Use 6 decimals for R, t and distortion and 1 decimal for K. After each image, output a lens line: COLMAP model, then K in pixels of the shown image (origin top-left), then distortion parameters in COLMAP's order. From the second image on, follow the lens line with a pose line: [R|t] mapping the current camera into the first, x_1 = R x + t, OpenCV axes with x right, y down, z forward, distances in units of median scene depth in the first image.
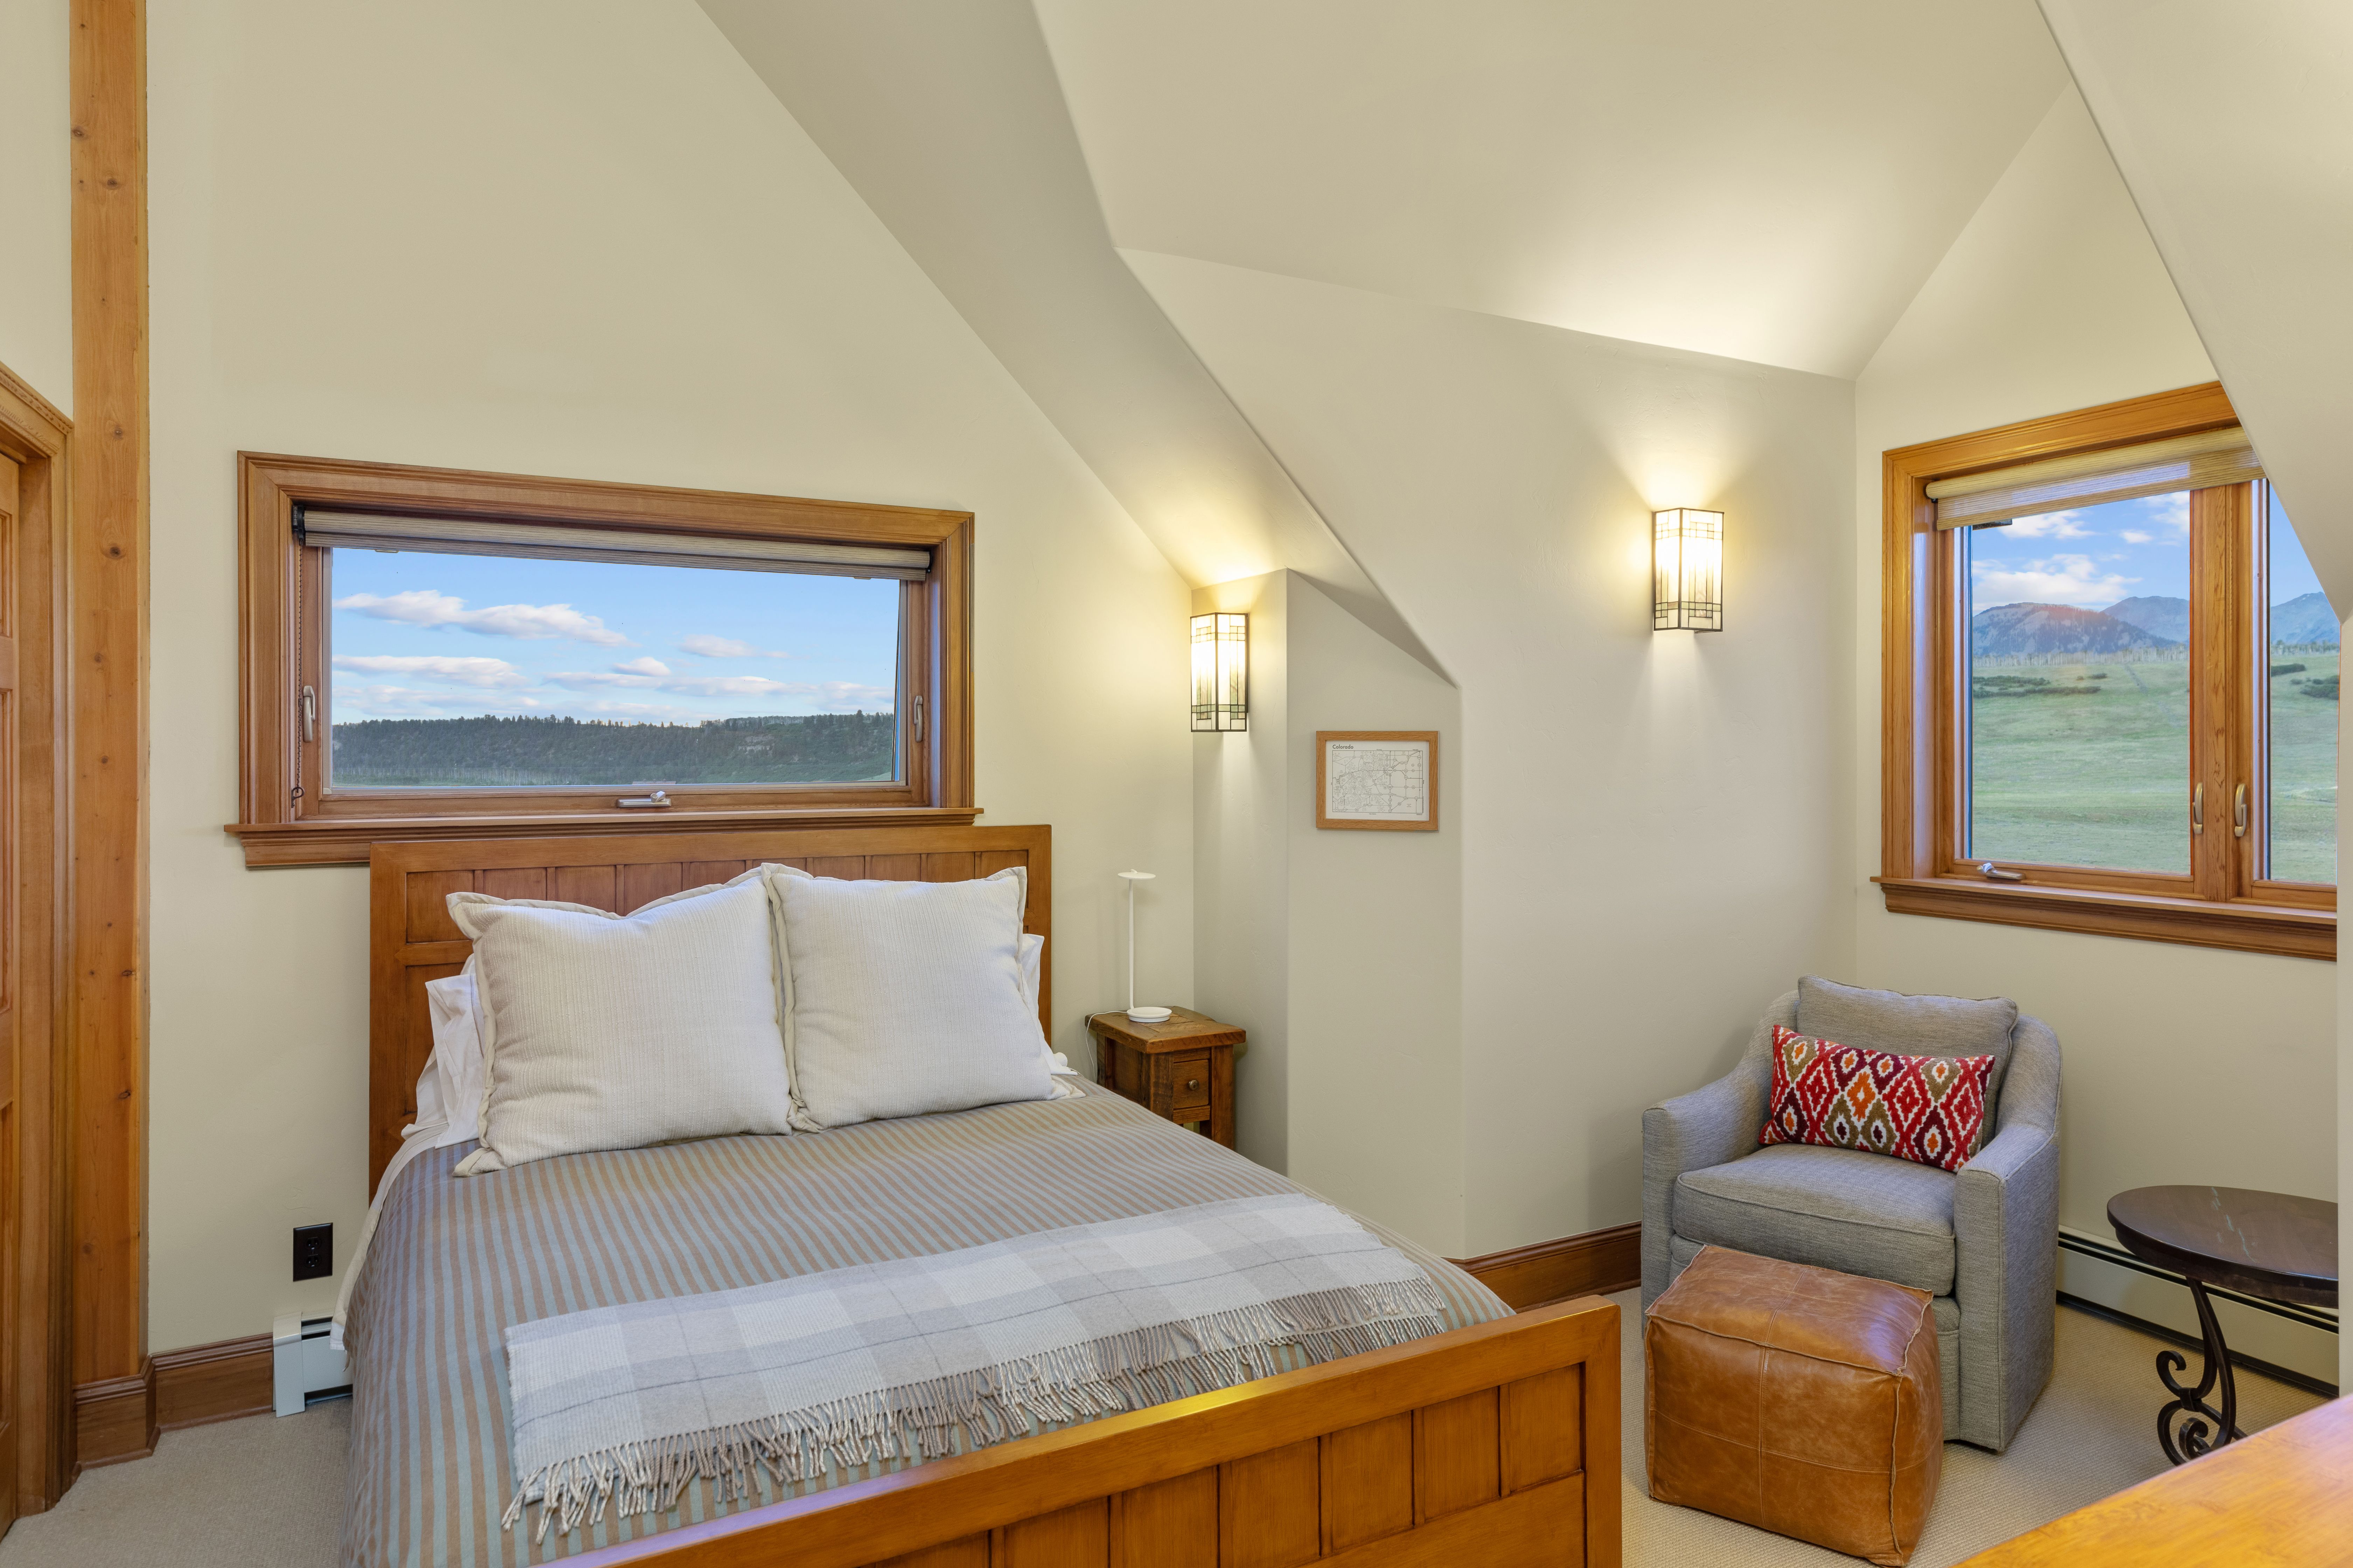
lens RADIAL K [[1343.4, 0, 1179.4], [0, 1343.4, 758.1], [0, 0, 1]] dist [0.000296, 0.000008]
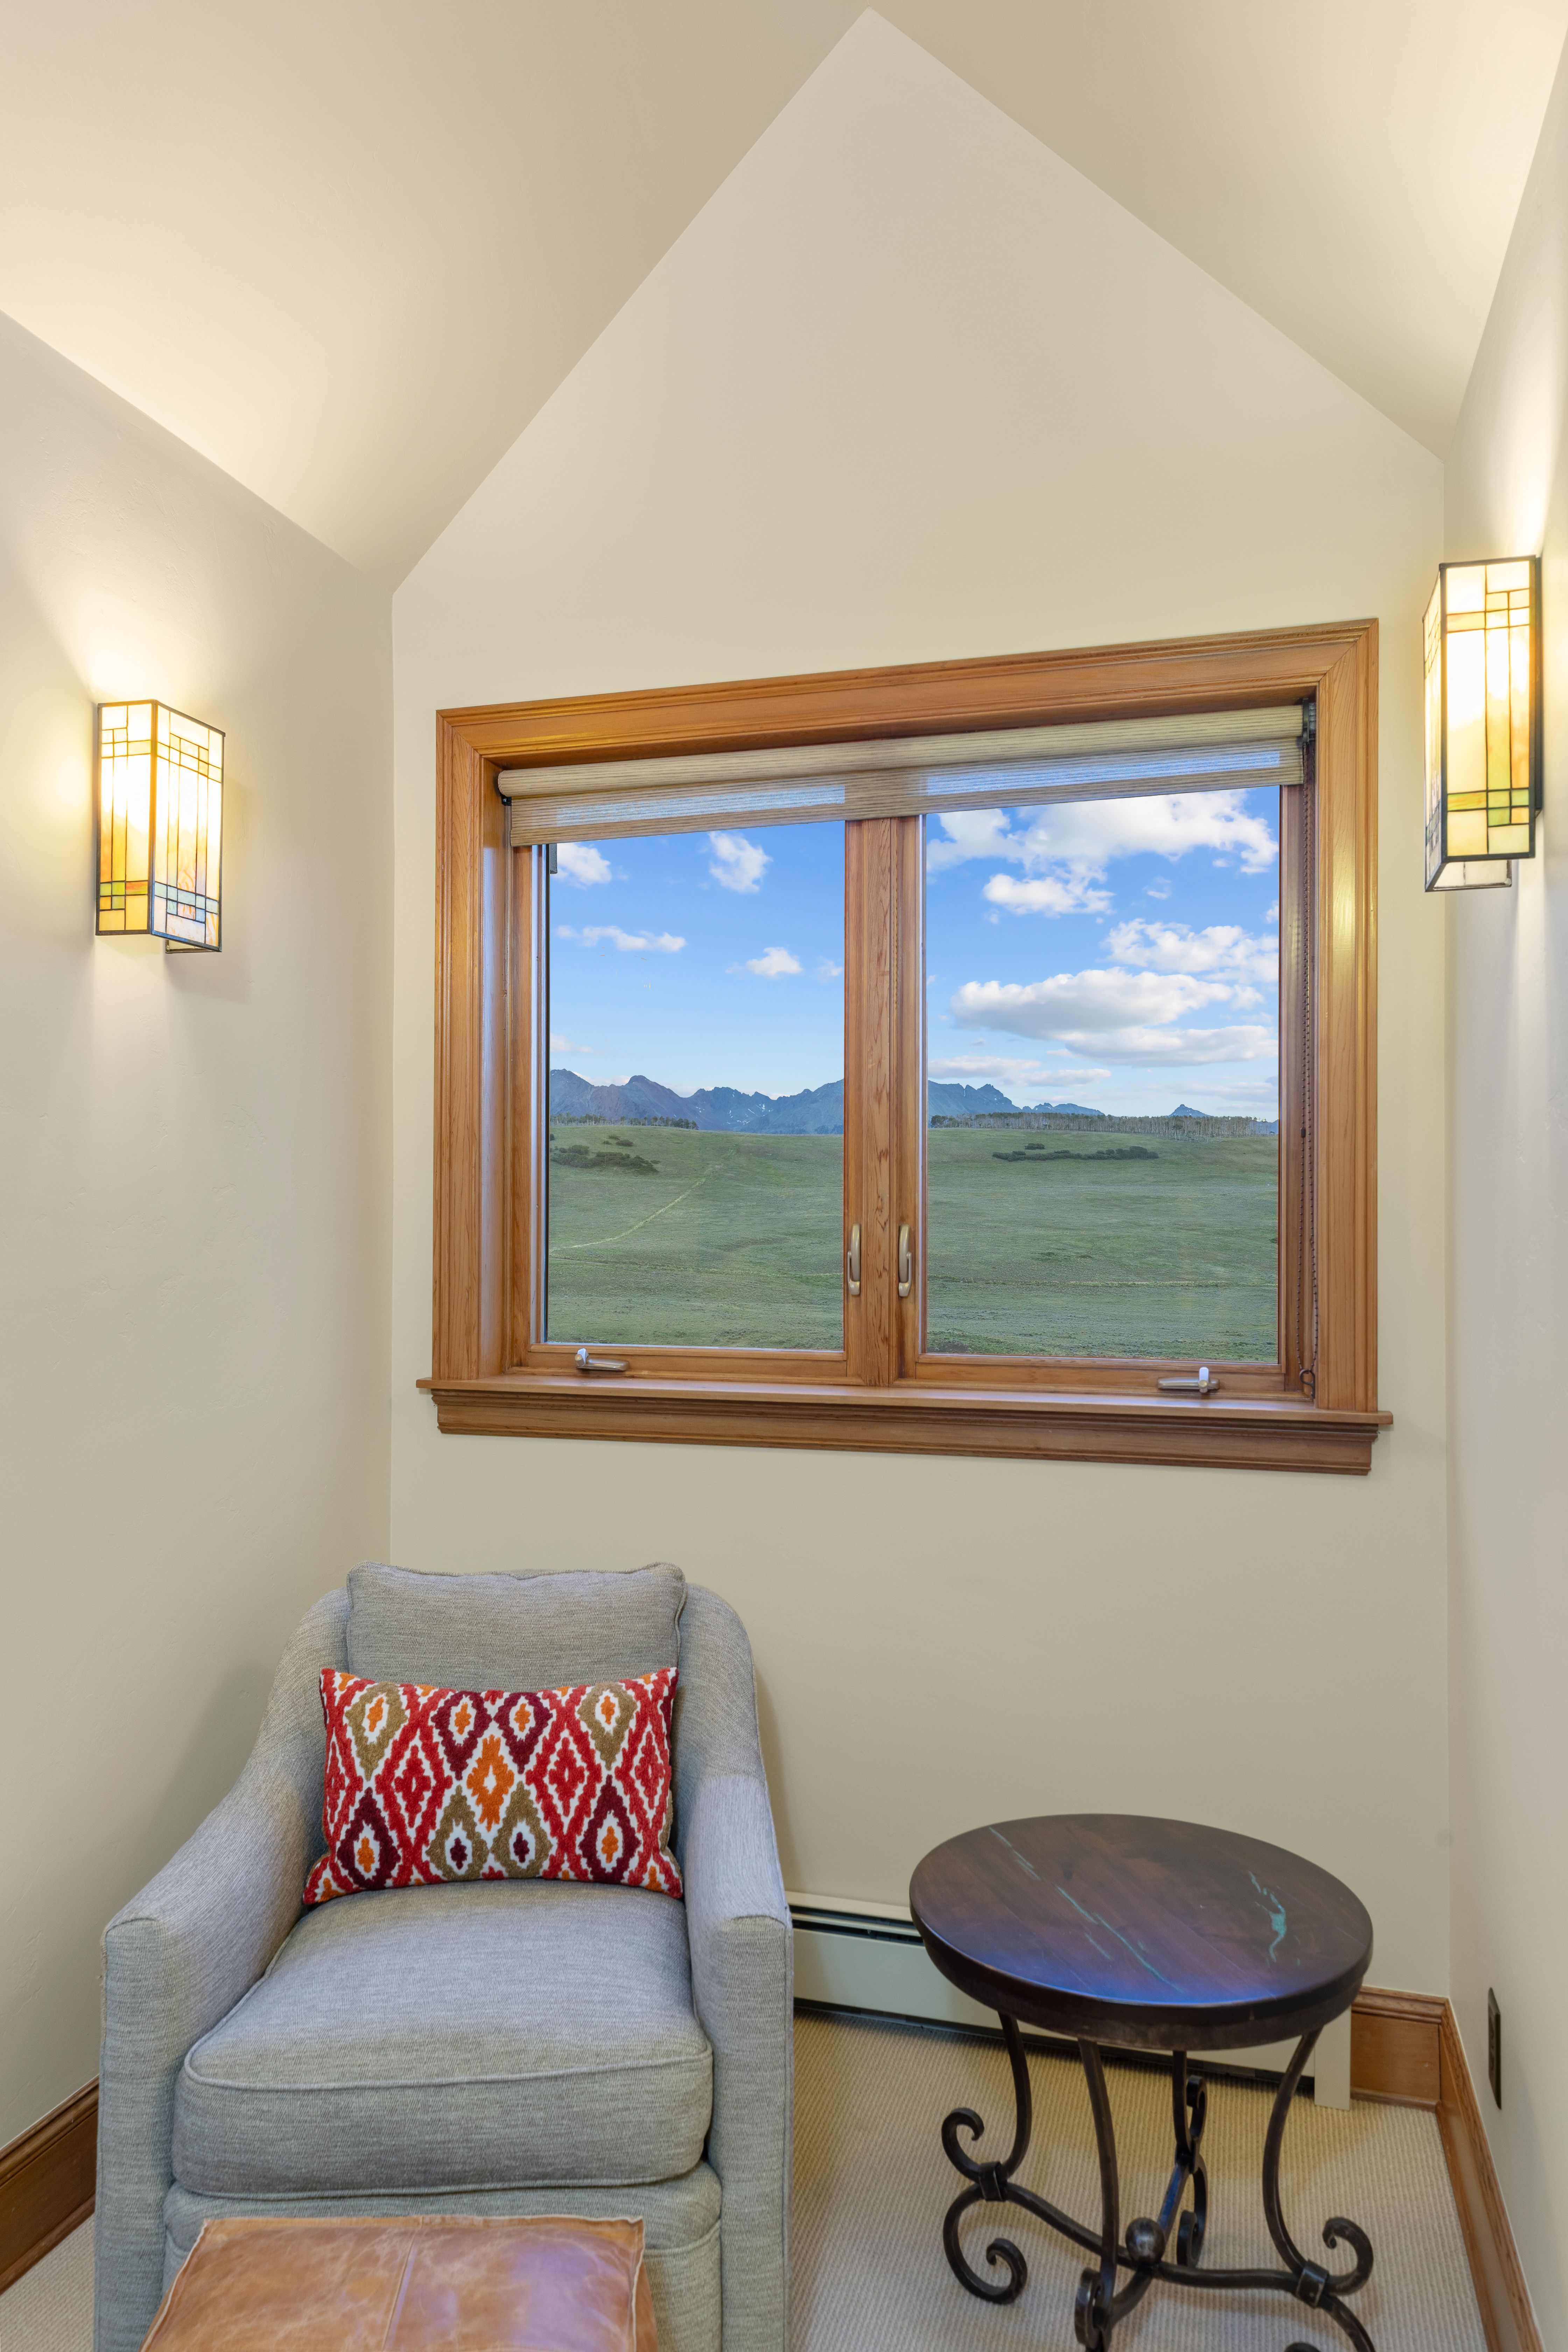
lens RADIAL K [[1651.1, 0, 776.7], [0, 1651.1, 1194.3], [0, 0, 1]] dist [0.023111, -0.001617]
pose [[0.690391, 0.010127, 0.723366, 0.085083], [0.000746, 0.999892, -0.014710, 0.015799], [-0.723436, 0.010695, 0.690309, 0.425940]]
